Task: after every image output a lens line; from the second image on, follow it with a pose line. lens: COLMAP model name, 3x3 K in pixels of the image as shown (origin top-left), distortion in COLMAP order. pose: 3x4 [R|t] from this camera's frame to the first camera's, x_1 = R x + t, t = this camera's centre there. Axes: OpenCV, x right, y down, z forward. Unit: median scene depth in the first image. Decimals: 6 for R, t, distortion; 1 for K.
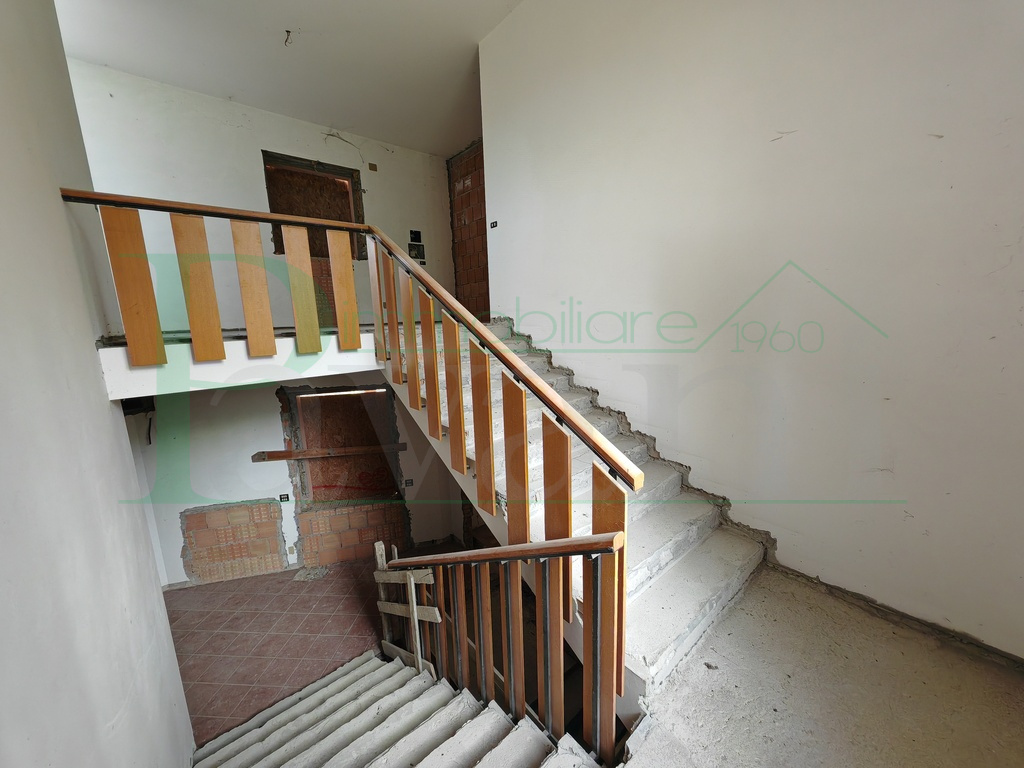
lens RADIAL K [[381.6, 0, 511.9], [0, 381.6, 383.7], [0, 0, 1]] dist [0.000828, 0.000582]
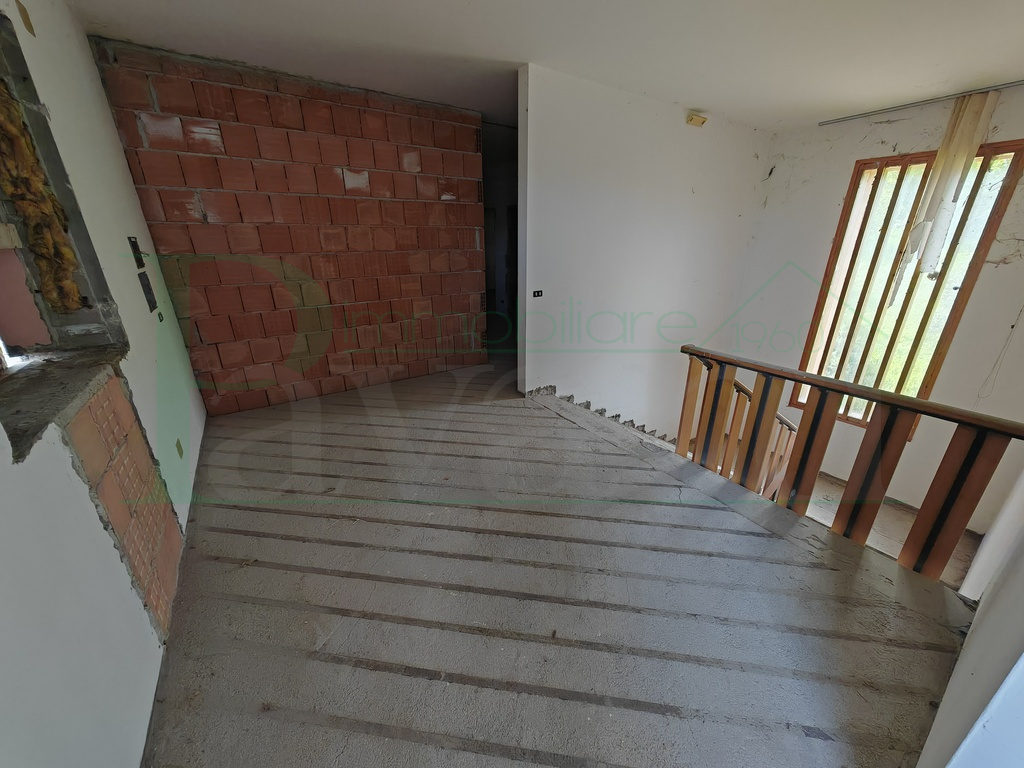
lens RADIAL K [[381.6, 0, 512.9], [0, 381.6, 383.9], [0, 0, 1]] dist [0.000828, 0.000582]
pose [[0.117154, -0.325477, 0.938264, -1.171822], [0.174629, 0.936801, 0.303164, -0.614174], [-0.977640, 0.128331, 0.166588, 1.152326]]
